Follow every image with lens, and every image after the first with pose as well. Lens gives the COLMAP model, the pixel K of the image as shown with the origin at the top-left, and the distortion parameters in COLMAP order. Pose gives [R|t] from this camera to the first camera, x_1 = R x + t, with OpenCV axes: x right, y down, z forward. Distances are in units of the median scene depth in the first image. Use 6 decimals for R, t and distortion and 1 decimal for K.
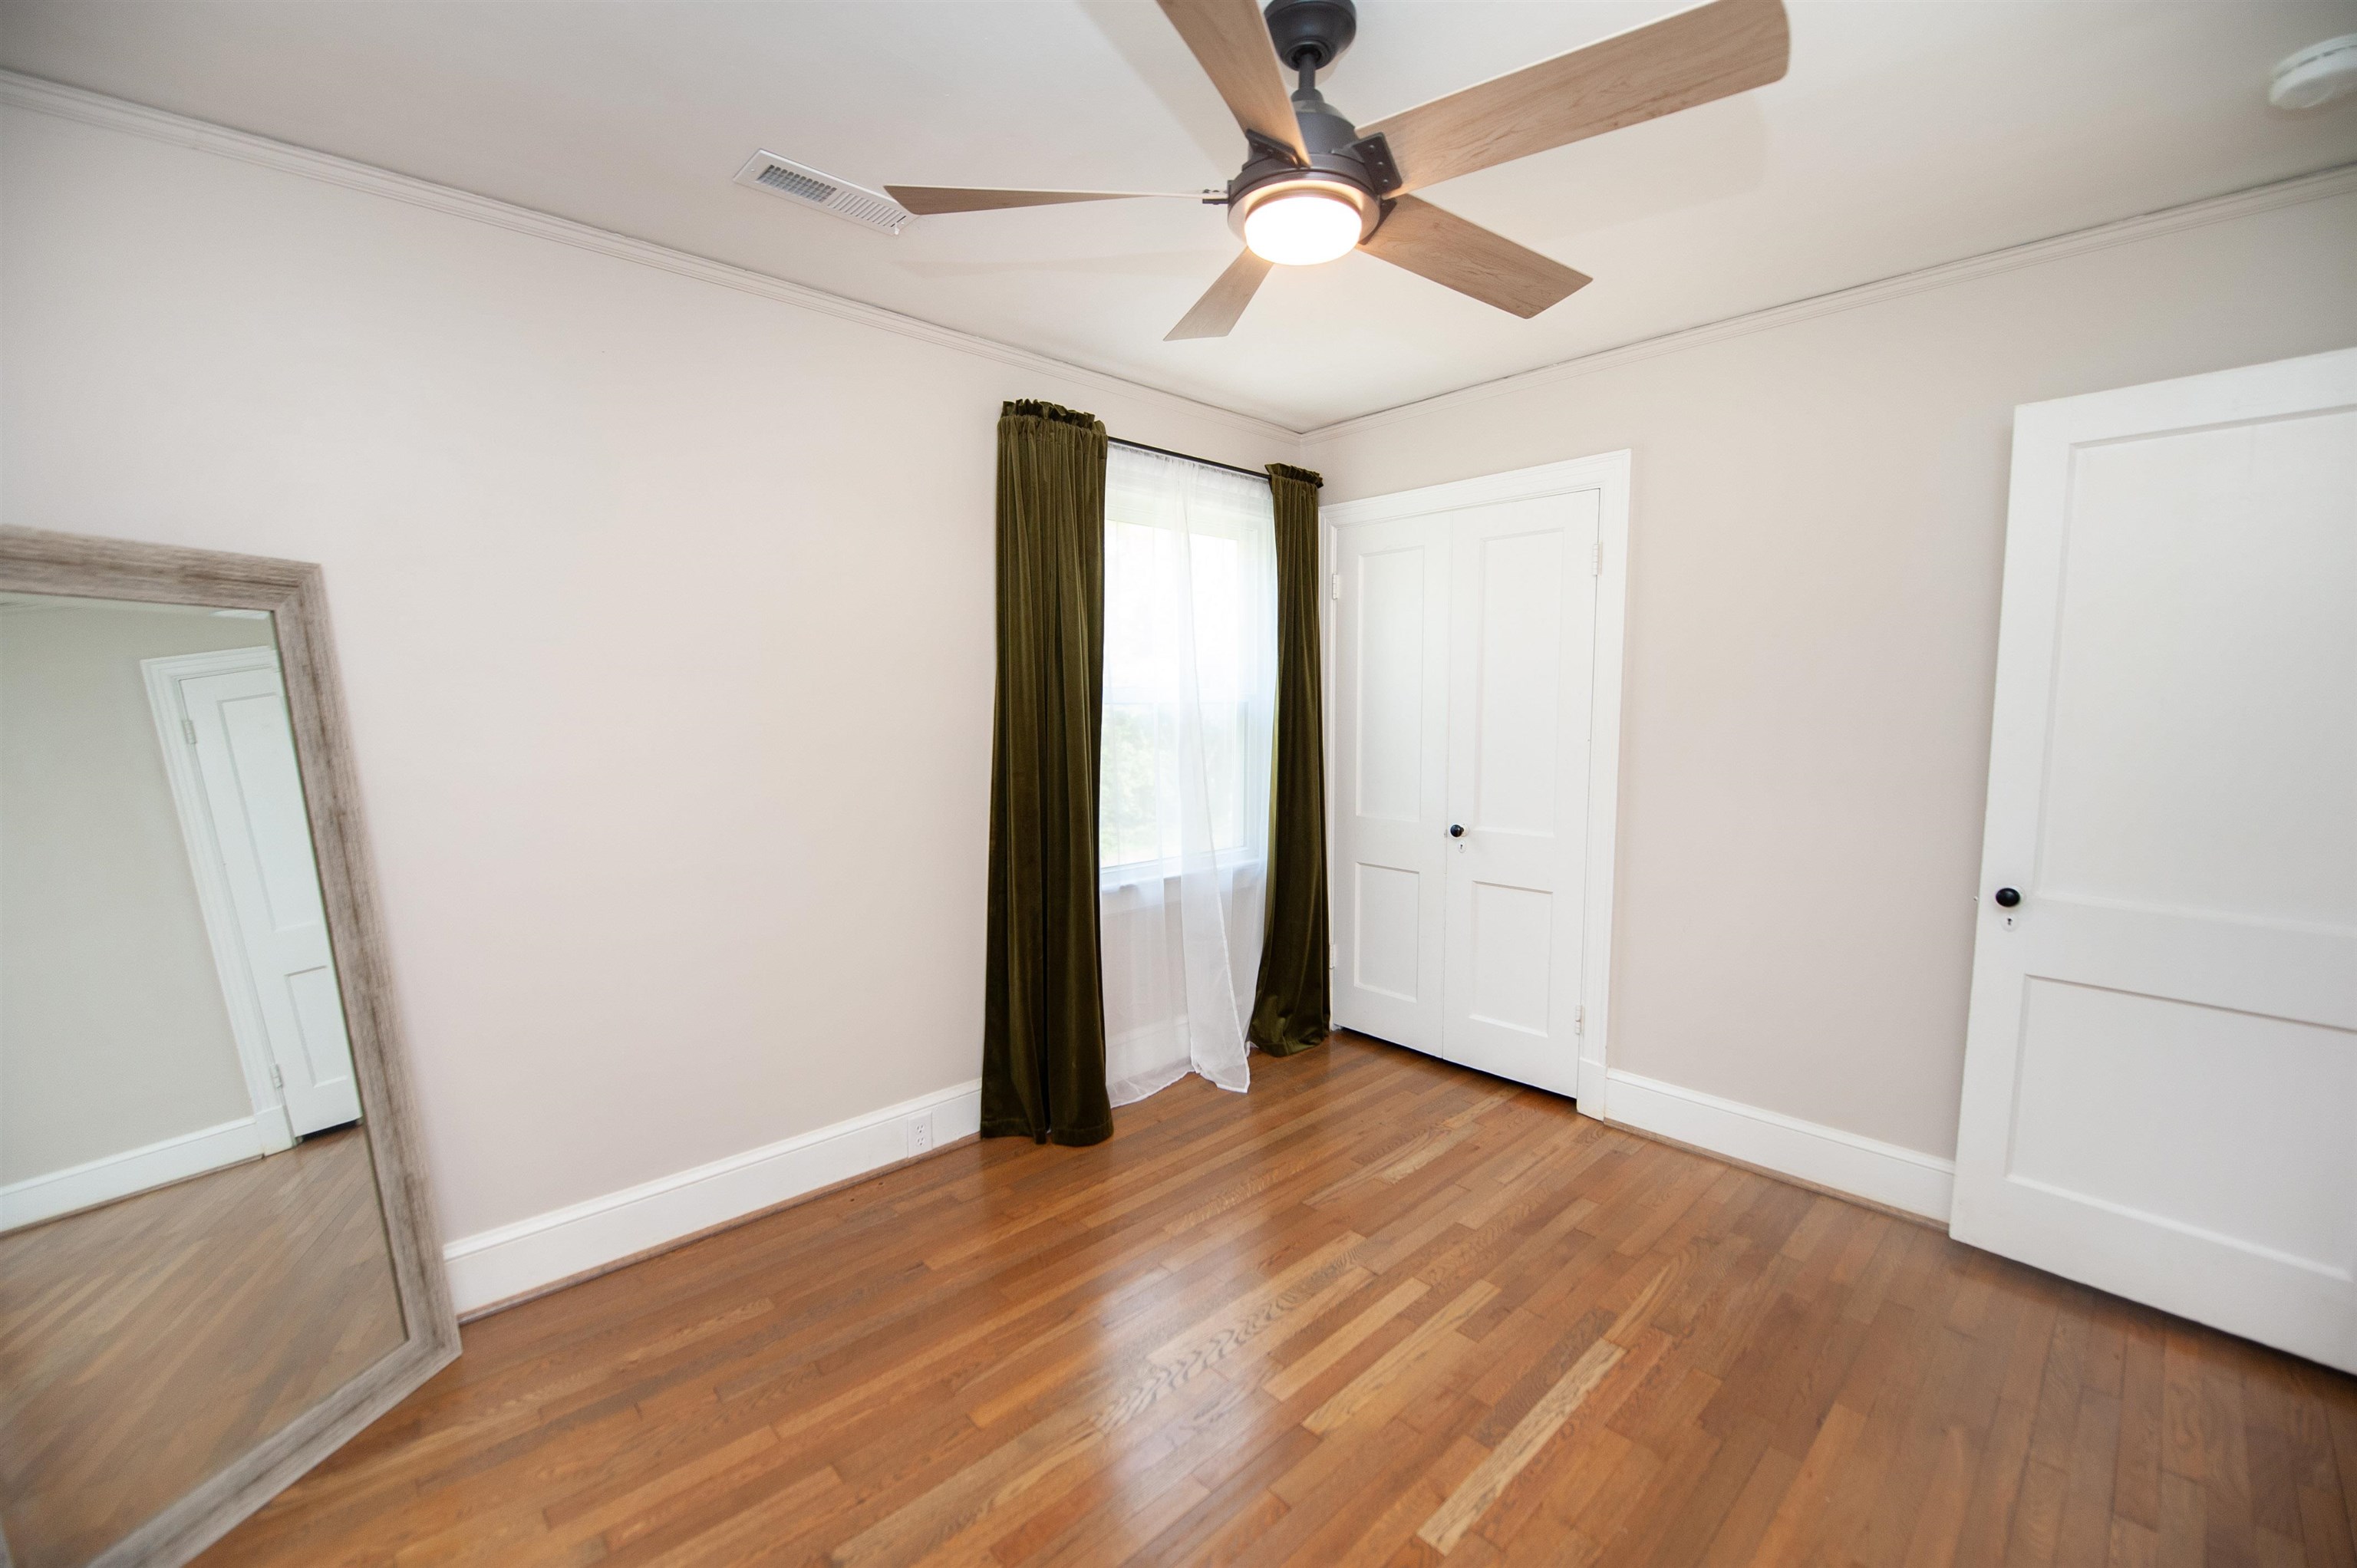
lens RADIAL K [[956.0, 0, 1185.6], [0, 956.0, 792.0], [0, 0, 1]] dist [-0.024775, -0.000208]
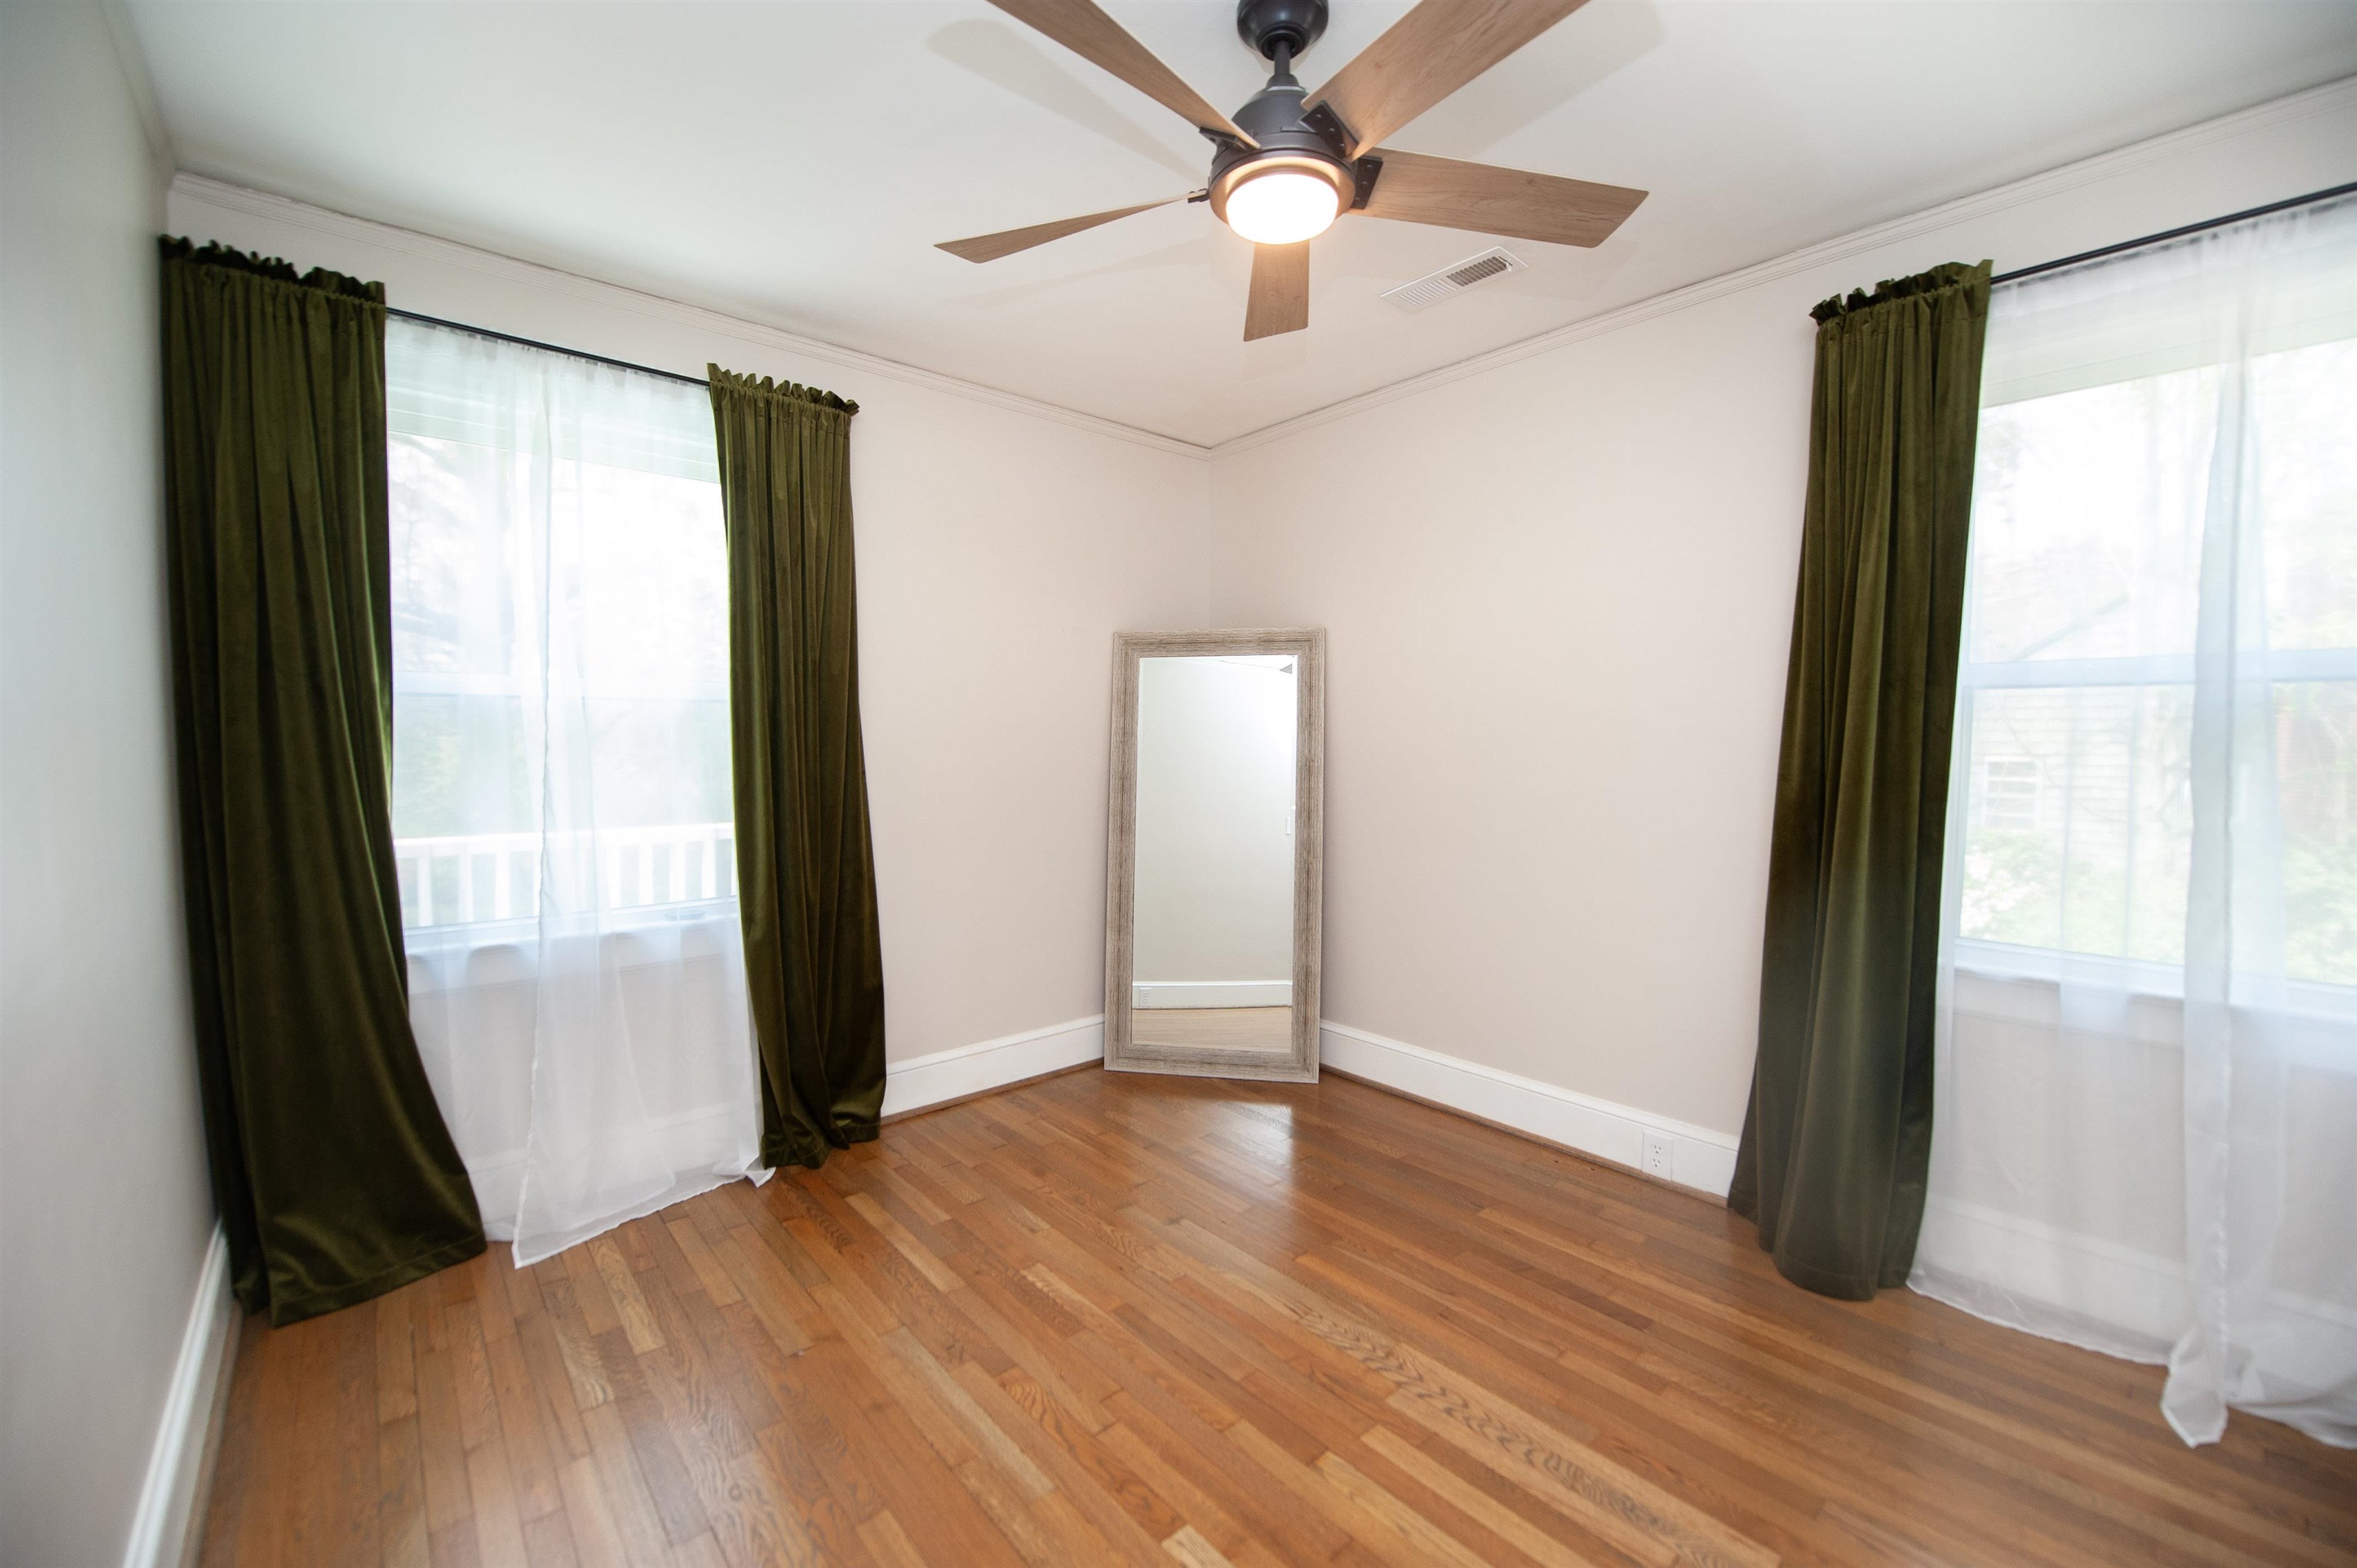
lens RADIAL K [[938.4, 0, 1168.4], [0, 938.4, 798.6], [0, 0, 1]] dist [-0.017076, -0.000143]
pose [[-0.044366, 0.069345, -0.996606, 0.624307], [-0.099363, 0.992335, 0.073471, -0.007710], [0.994062, 0.102286, -0.037135, 0.514485]]
